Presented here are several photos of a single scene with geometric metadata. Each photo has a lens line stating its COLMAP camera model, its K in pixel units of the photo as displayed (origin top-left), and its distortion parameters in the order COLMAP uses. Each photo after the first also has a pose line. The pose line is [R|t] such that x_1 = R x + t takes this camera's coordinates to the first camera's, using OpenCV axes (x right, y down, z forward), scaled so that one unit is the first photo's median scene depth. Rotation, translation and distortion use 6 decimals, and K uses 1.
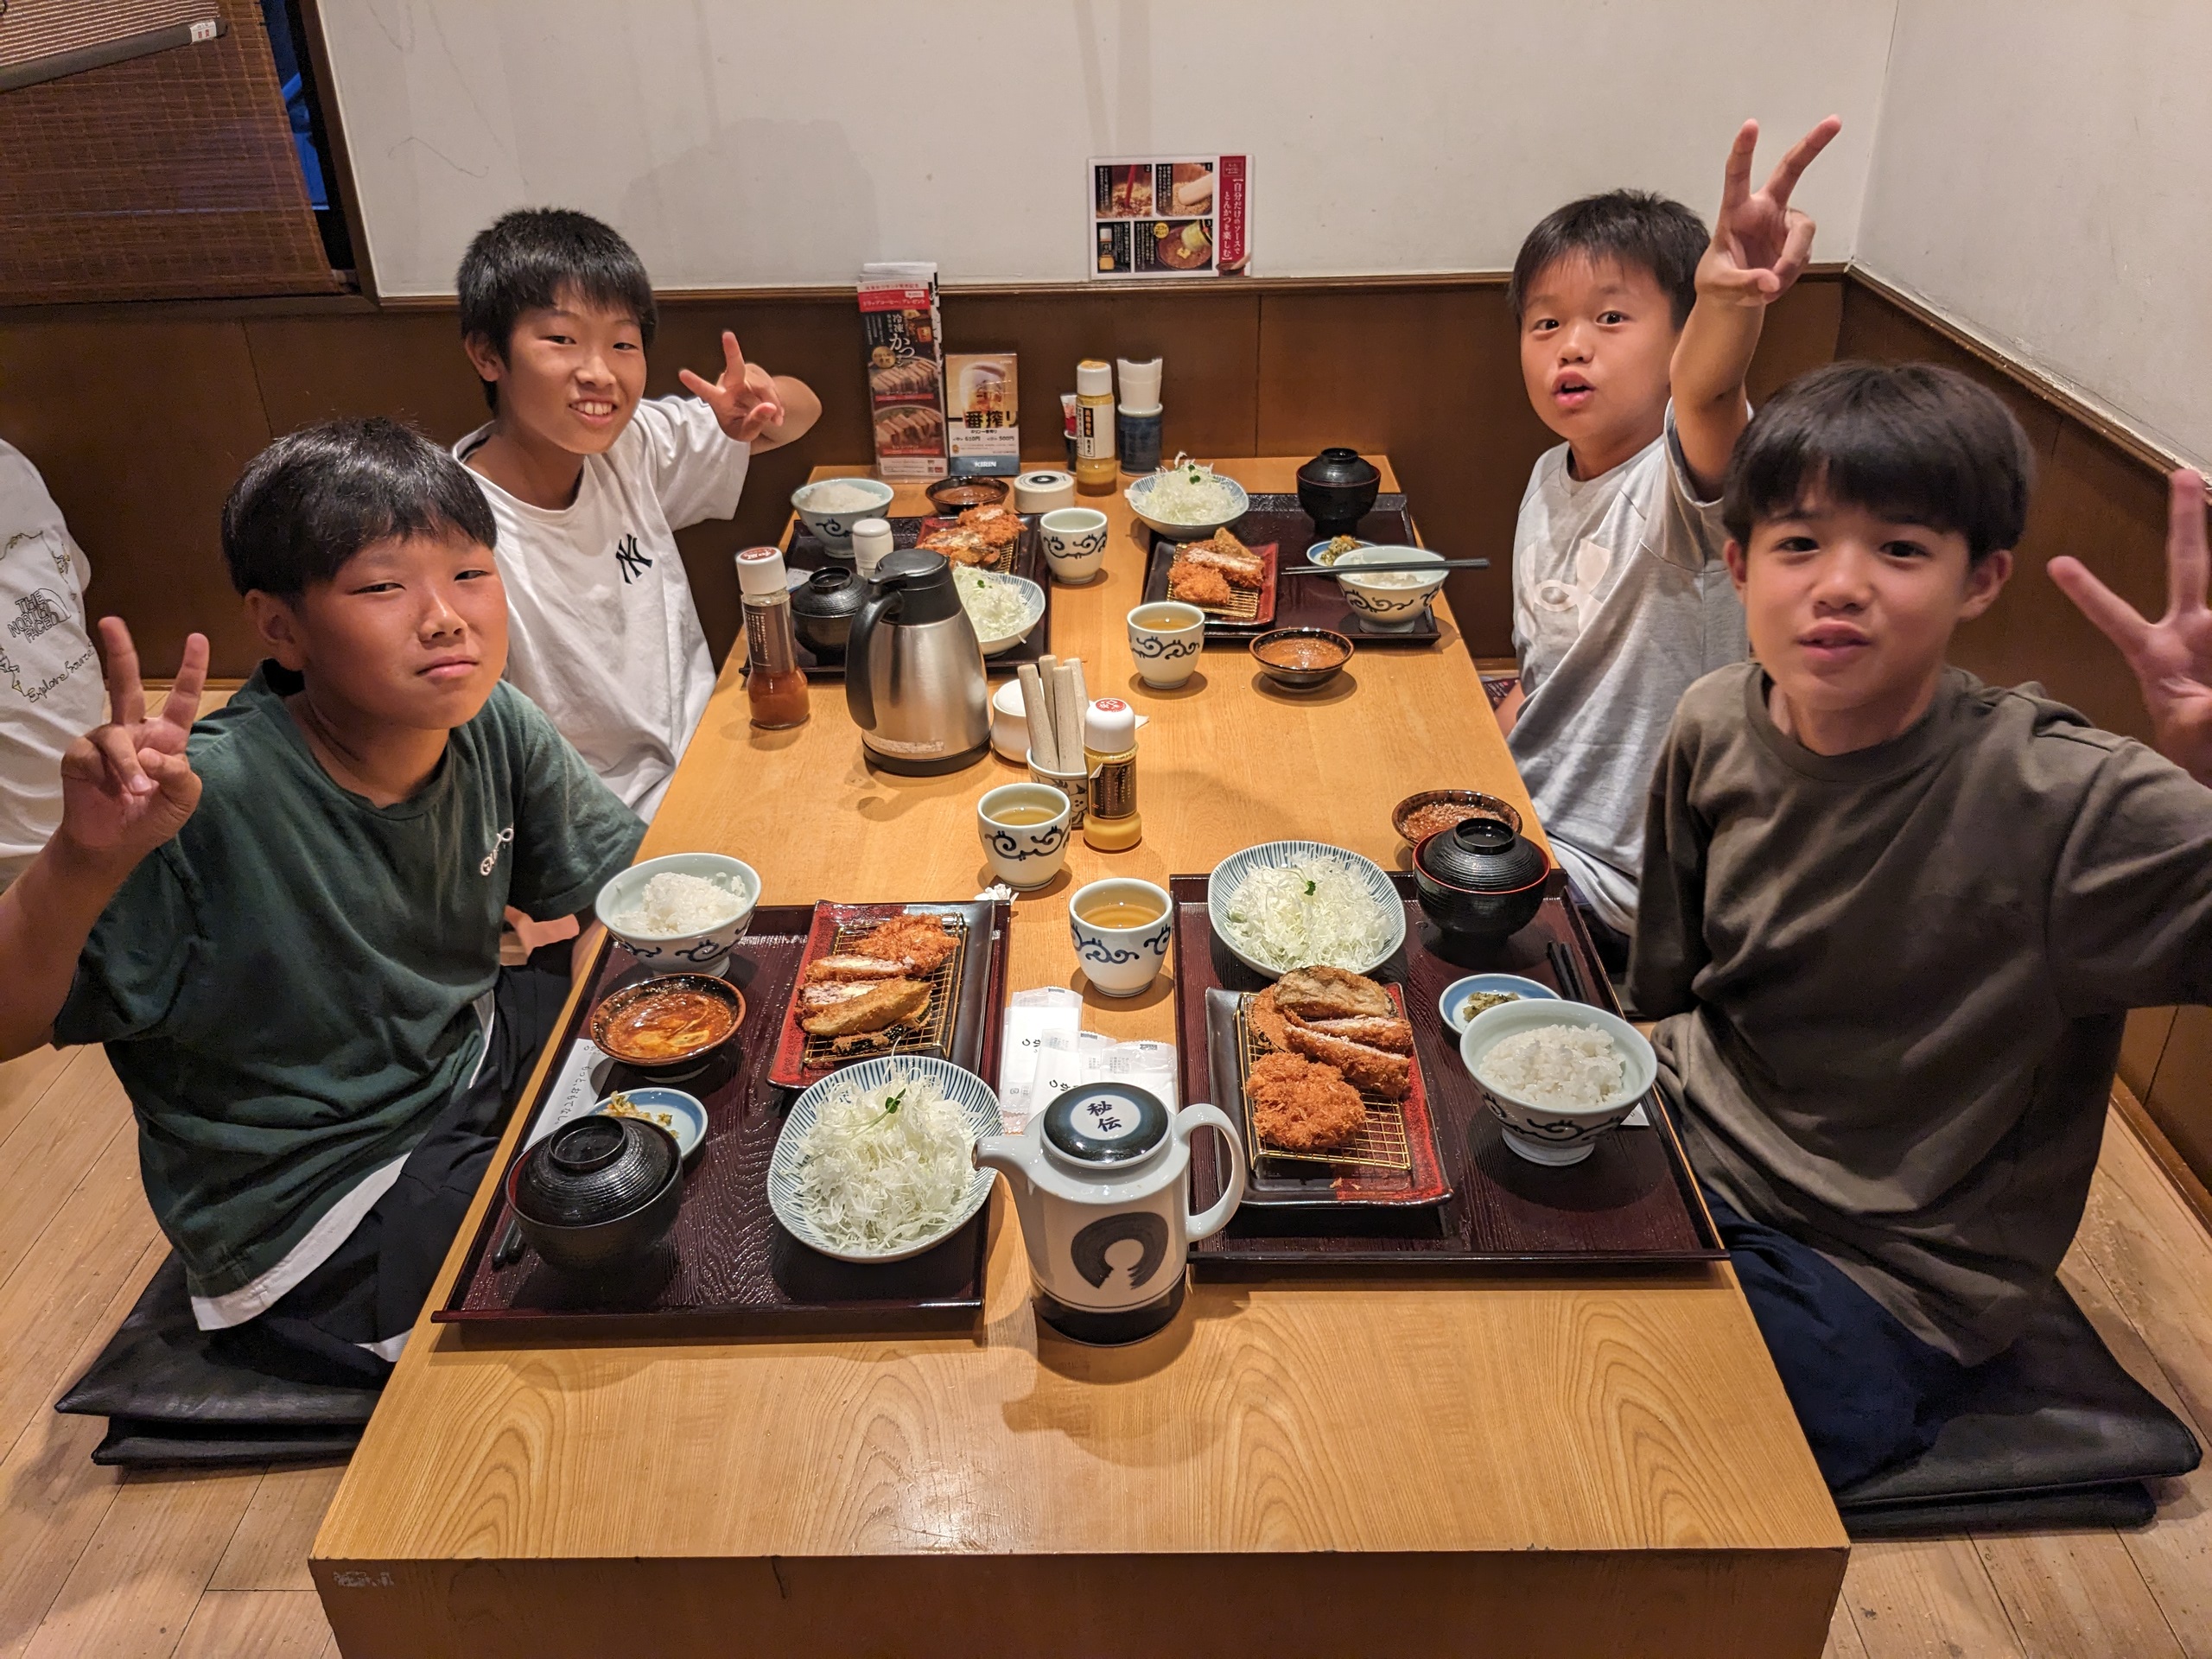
lens RADIAL K [[1765.6, 0, 1083.0], [0, 1765.6, 863.3], [0, 0, 1]] dist [0.008731, -0.044649]
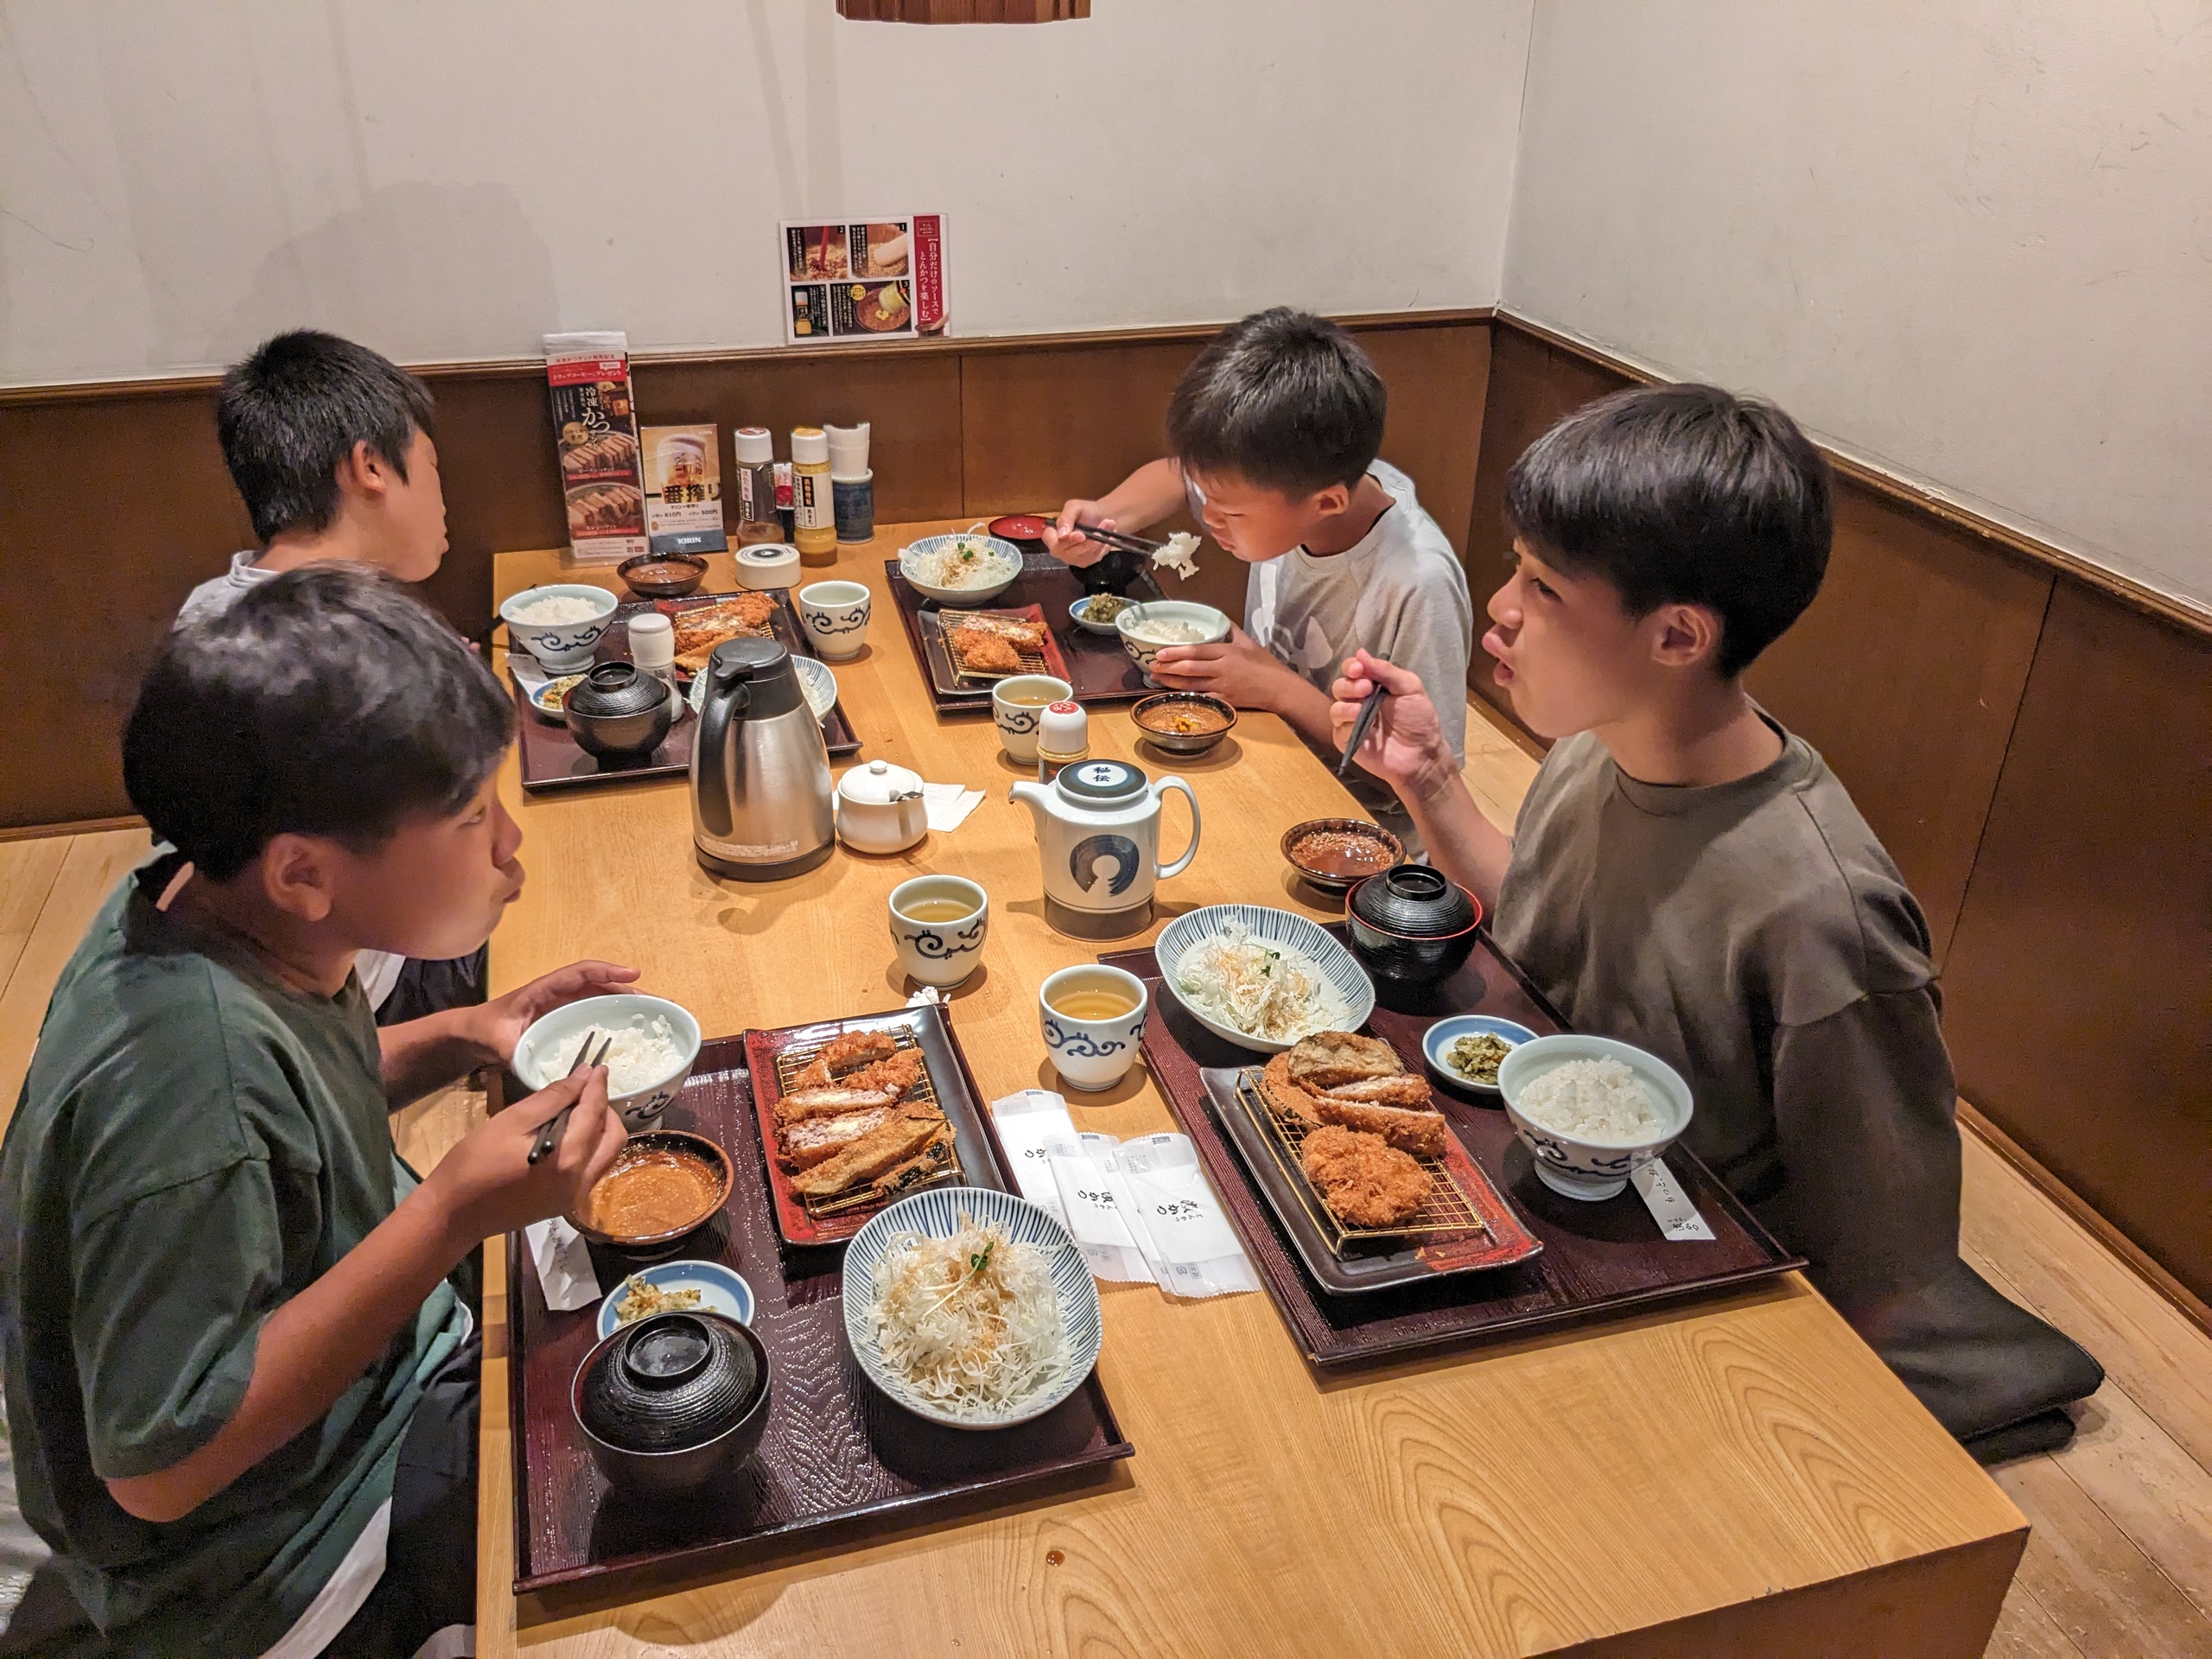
lens RADIAL K [[1769.3, 0, 1043.0], [0, 1769.3, 848.4], [0, 0, 1]] dist [0.011651, -0.047469]
pose [[0.960757, -0.103005, 0.257556, -0.141747], [0.112570, 0.993386, -0.022632, -0.021004], [-0.253522, 0.050737, 0.965998, 0.048579]]
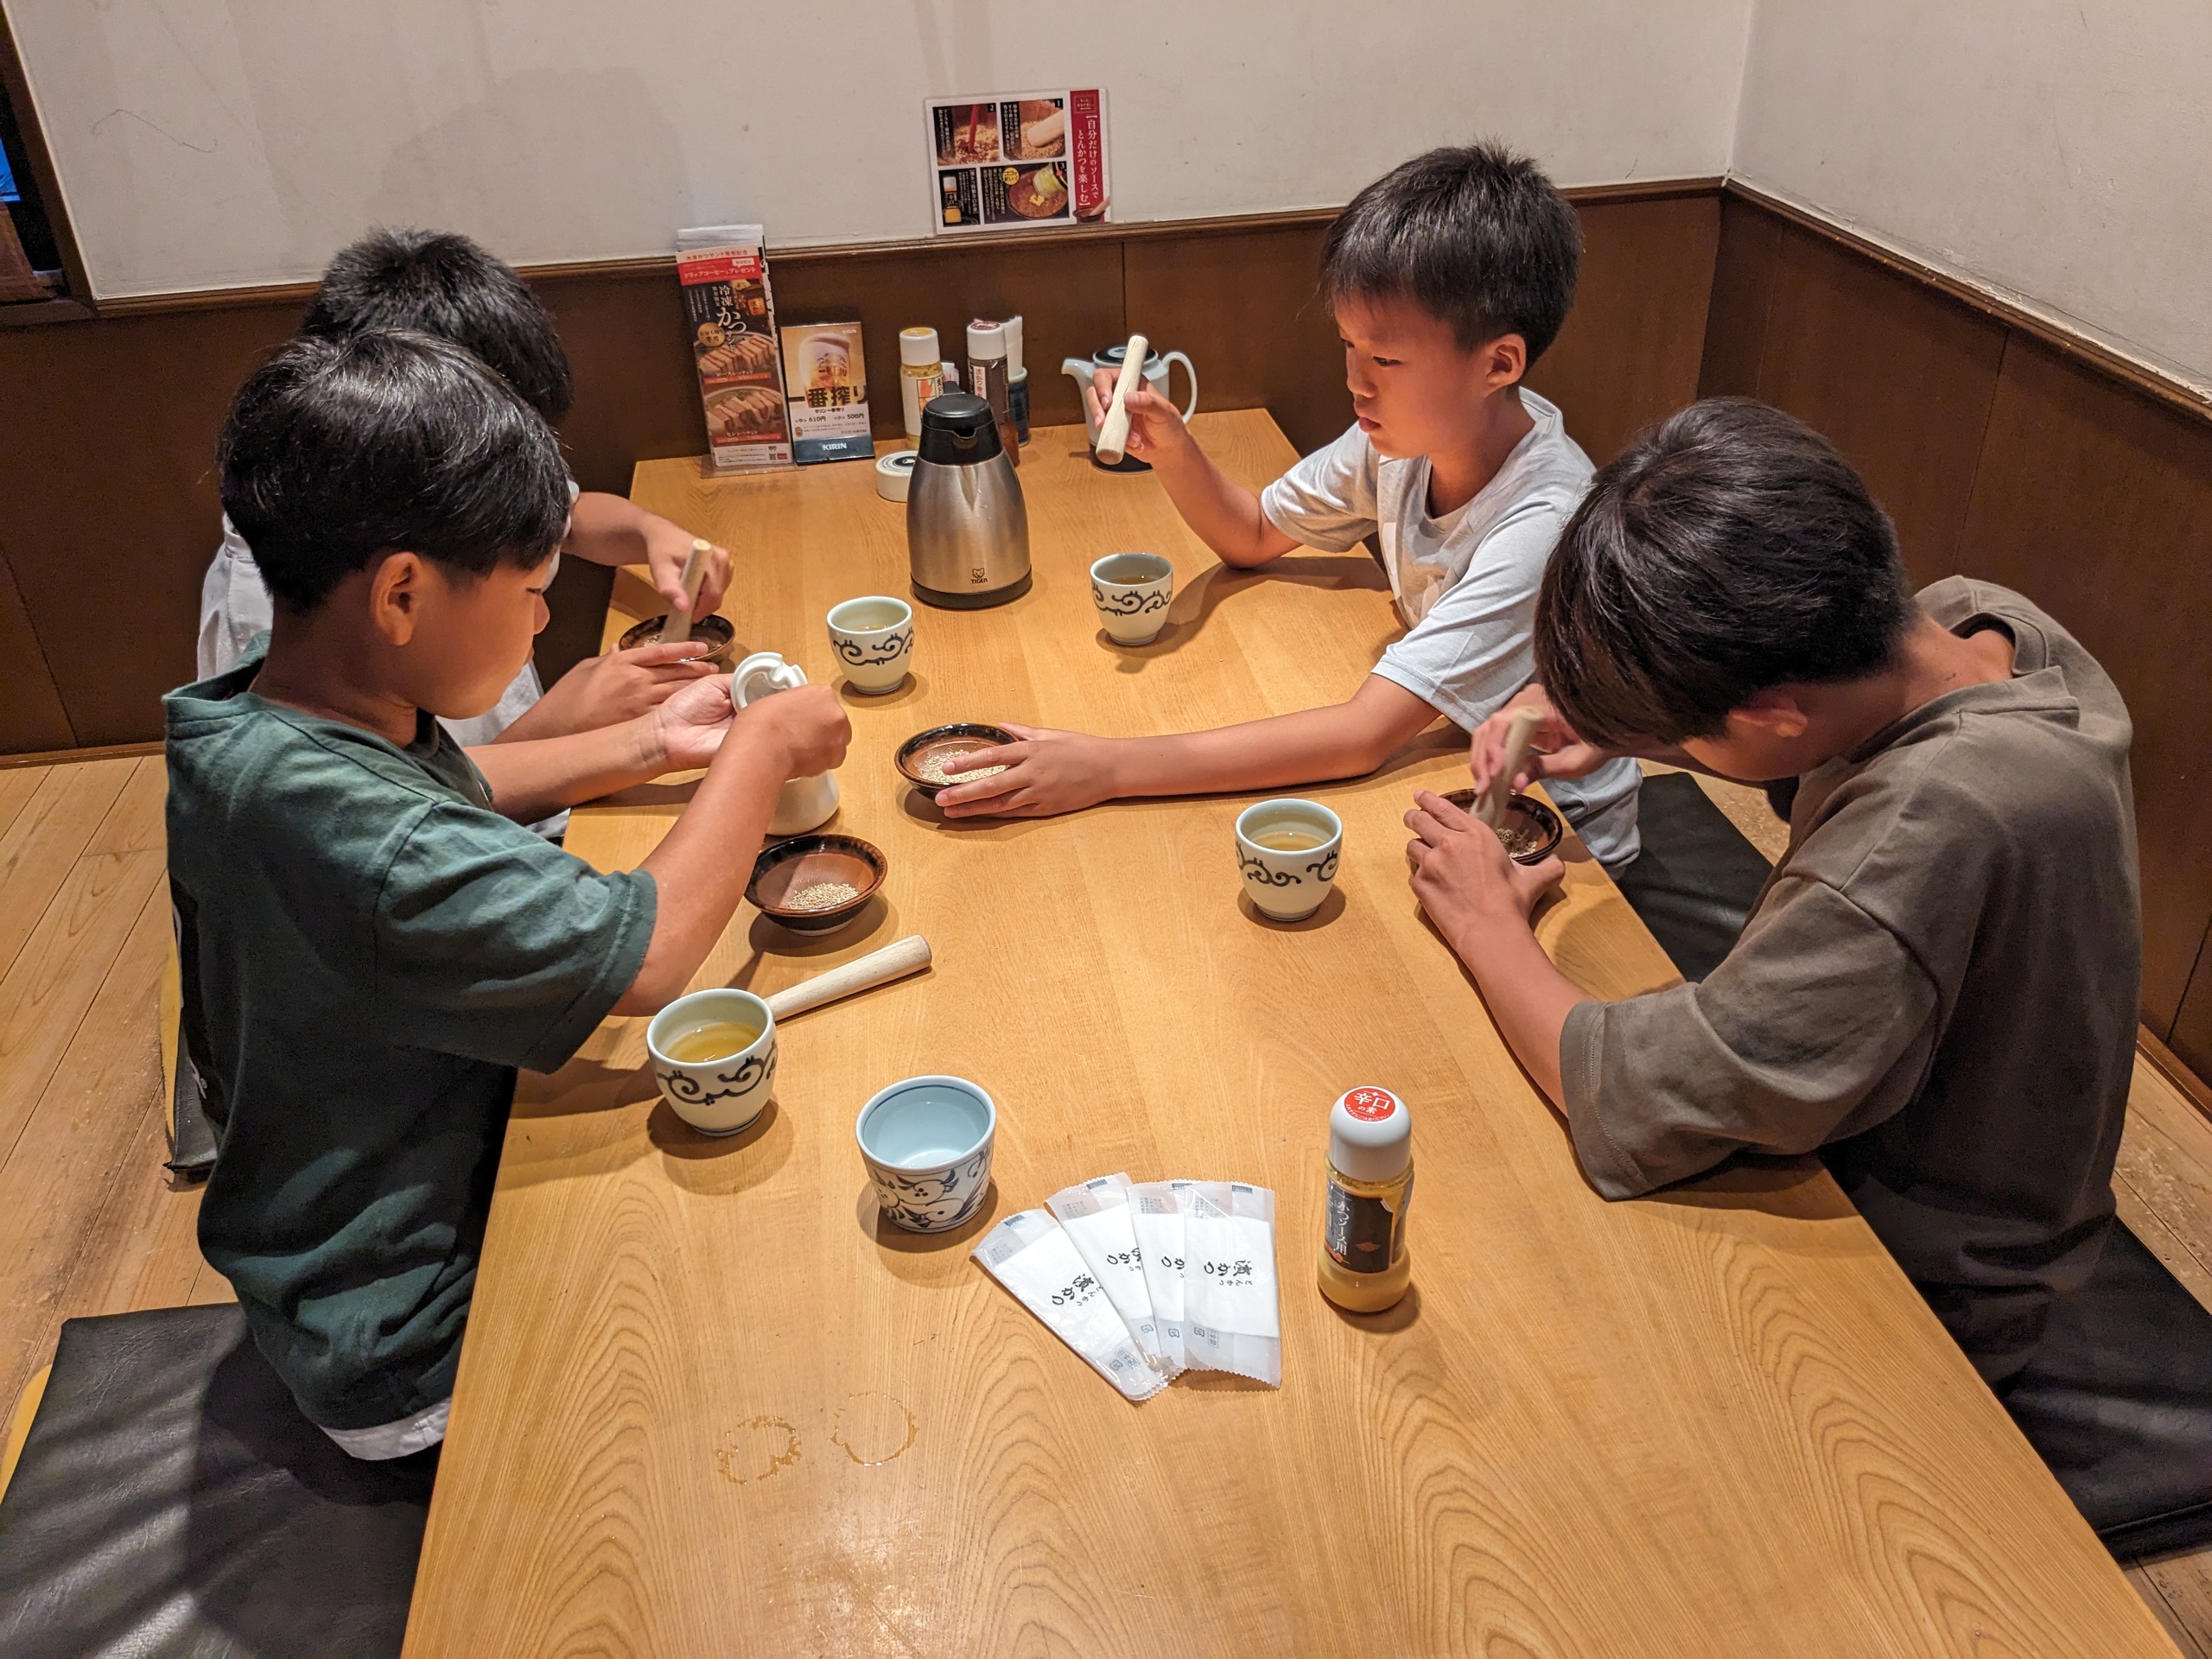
lens RADIAL K [[1763.8, 0, 1106.0], [0, 1763.8, 829.5], [0, 0, 1]] dist [0.007542, -0.045577]
pose [[0.984822, -0.099232, 0.142402, -0.069994], [0.096803, 0.995017, 0.023901, -0.043244], [-0.144064, -0.009753, 0.989520, 0.098099]]
